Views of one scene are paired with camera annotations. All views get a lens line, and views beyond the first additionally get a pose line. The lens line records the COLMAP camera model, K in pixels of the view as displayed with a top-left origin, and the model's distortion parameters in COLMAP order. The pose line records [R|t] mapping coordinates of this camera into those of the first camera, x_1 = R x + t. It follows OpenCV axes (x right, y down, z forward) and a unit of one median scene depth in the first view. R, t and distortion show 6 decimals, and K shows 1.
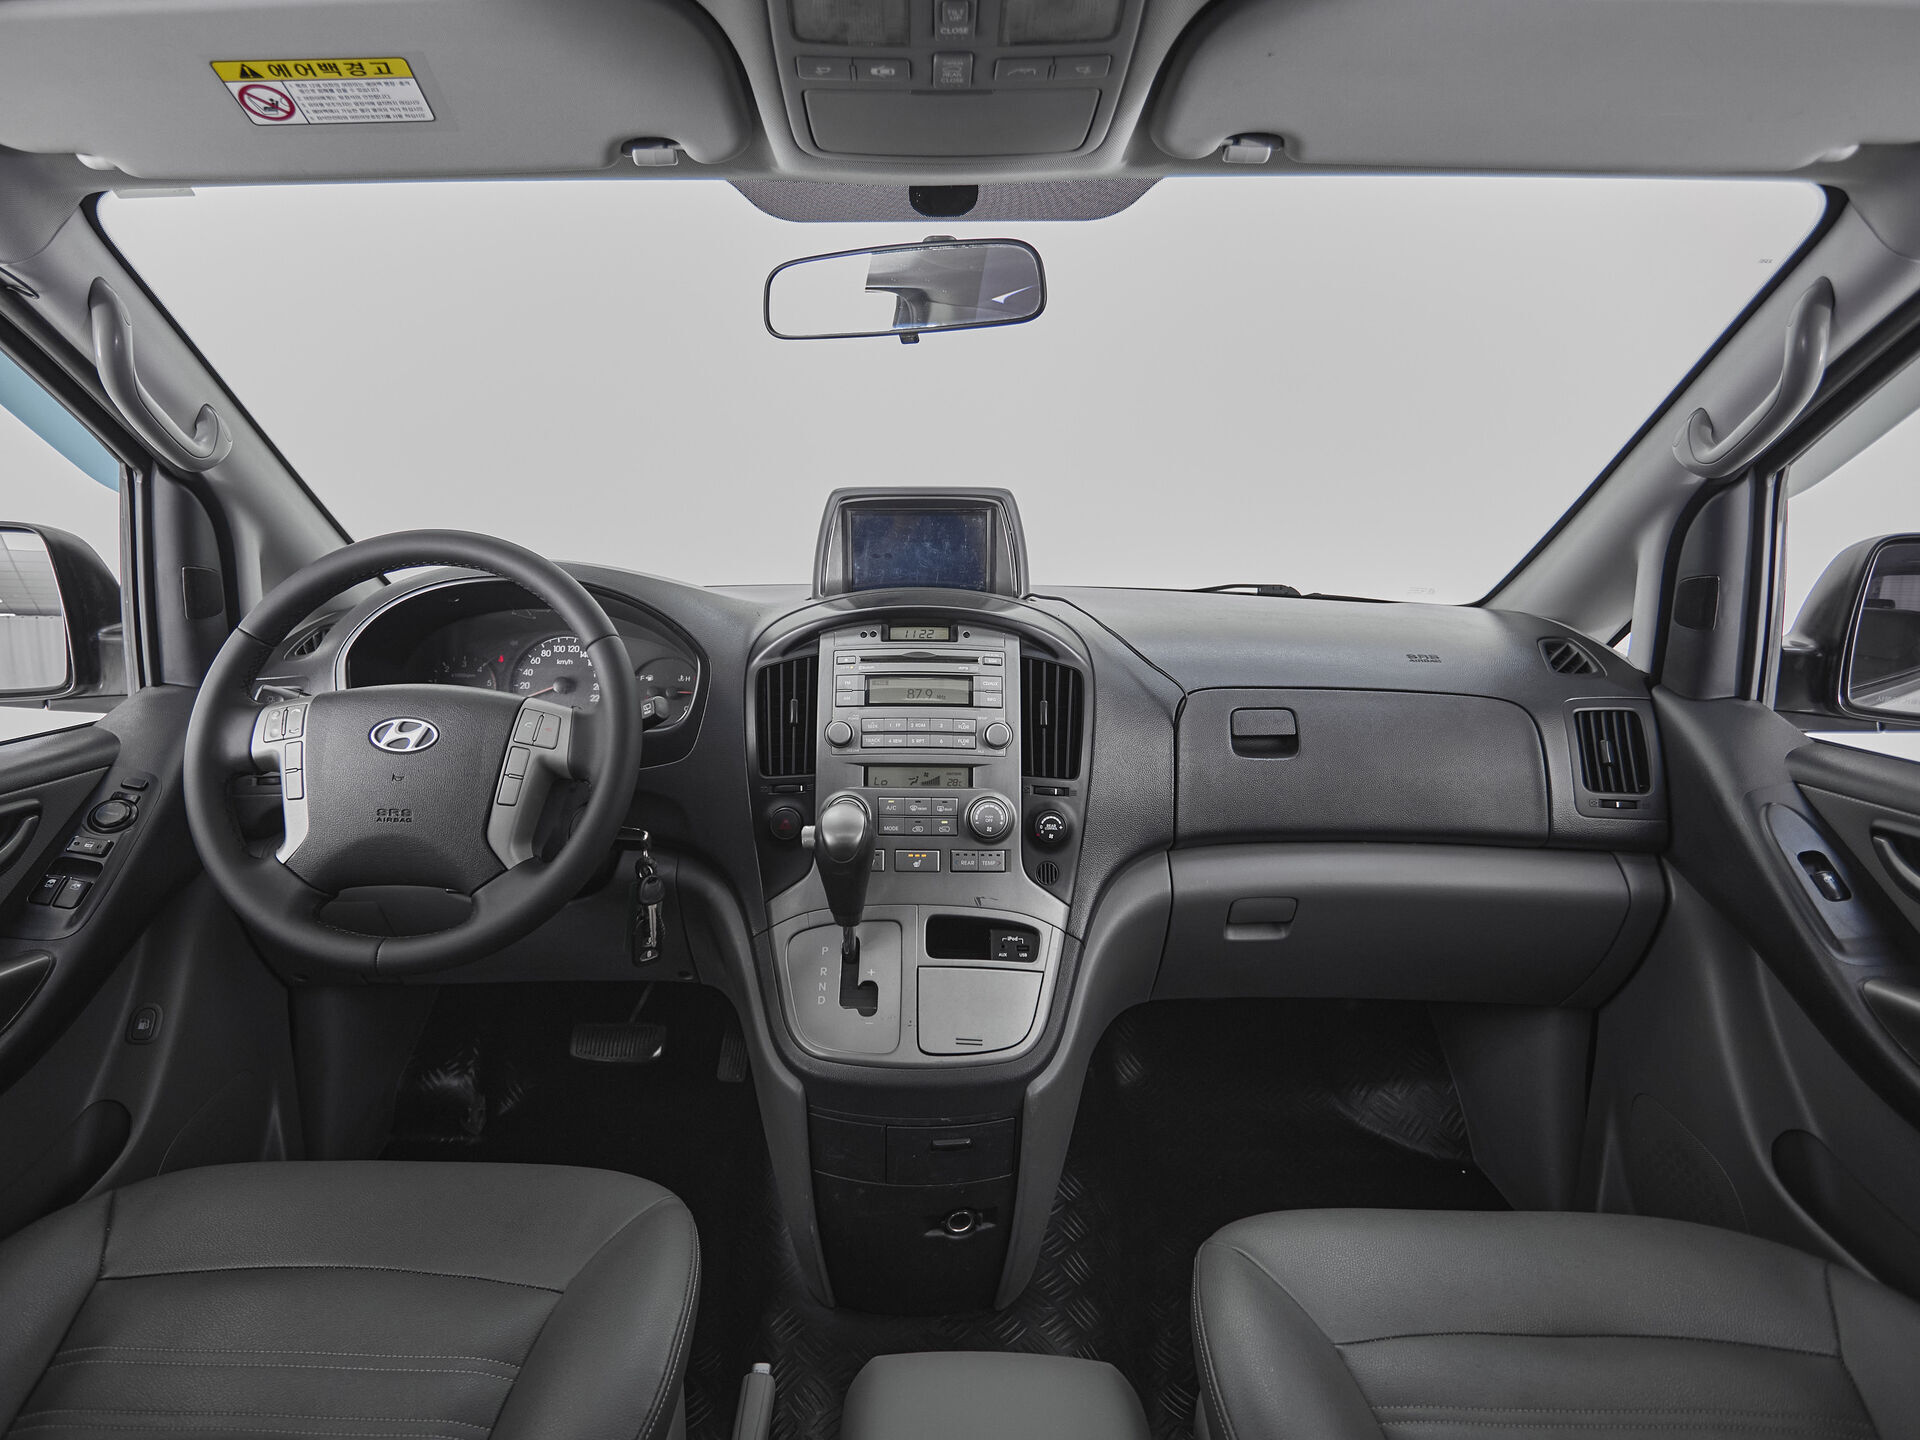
lens RADIAL K [[1085.3, 0, 898.9], [0, 1085.3, 698.1], [0, 0, 1]] dist [-0.000716, -0.002232]
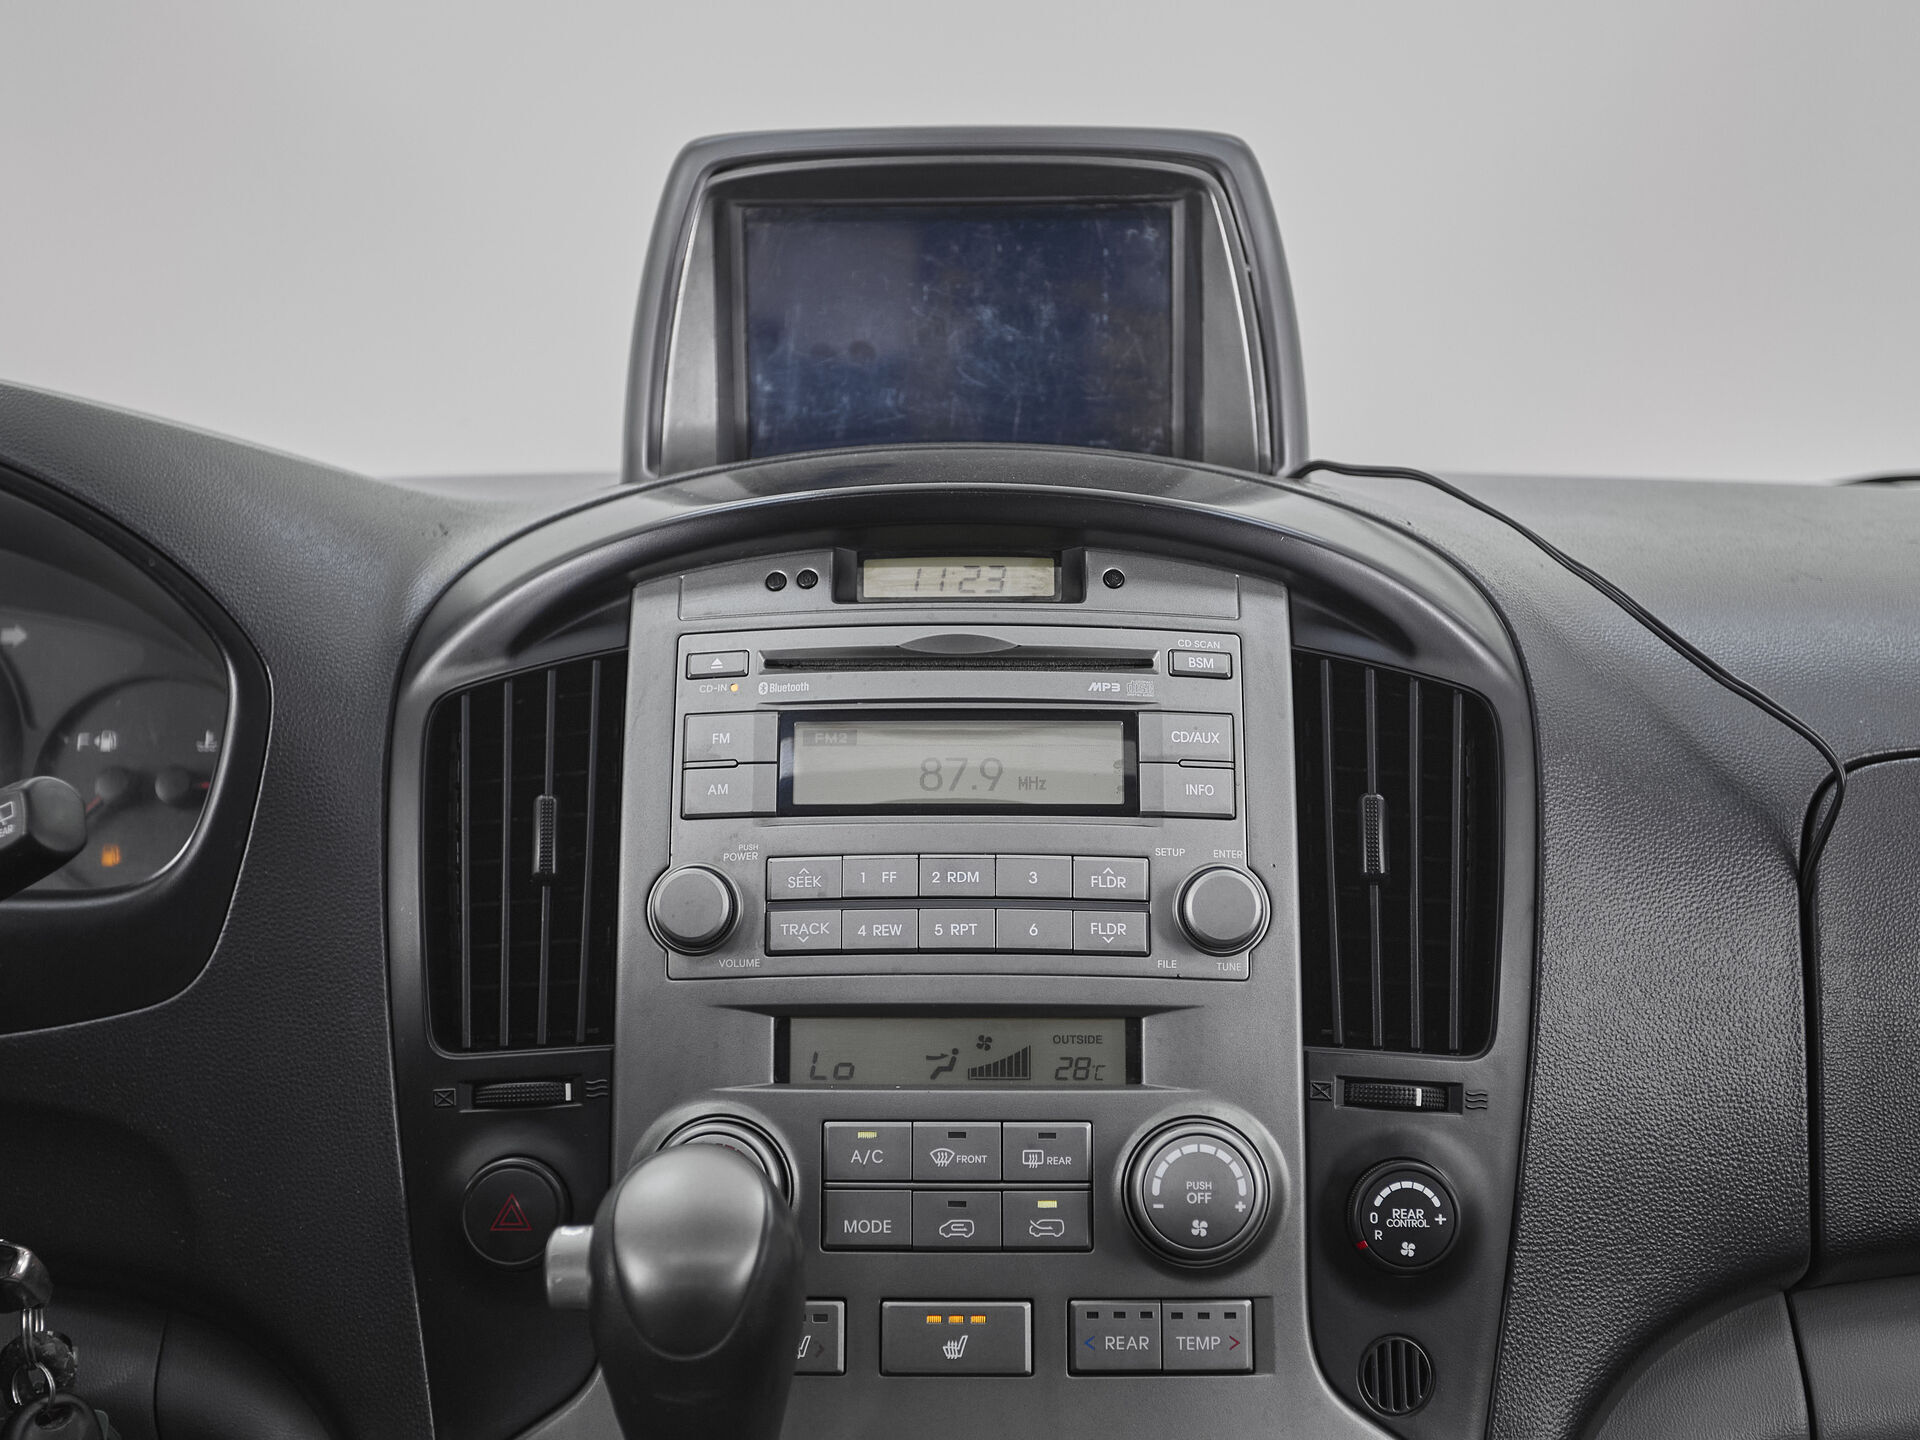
lens RADIAL K [[2647.6, 0, 940.3], [0, 2647.6, 718.0], [0, 0, 1]] dist [0.026518, 0.056453]
pose [[0.999973, -0.006947, 0.002200, 0.012065], [0.007054, 0.998573, -0.052940, 0.019781], [-0.001829, 0.052954, 0.998595, 0.267621]]
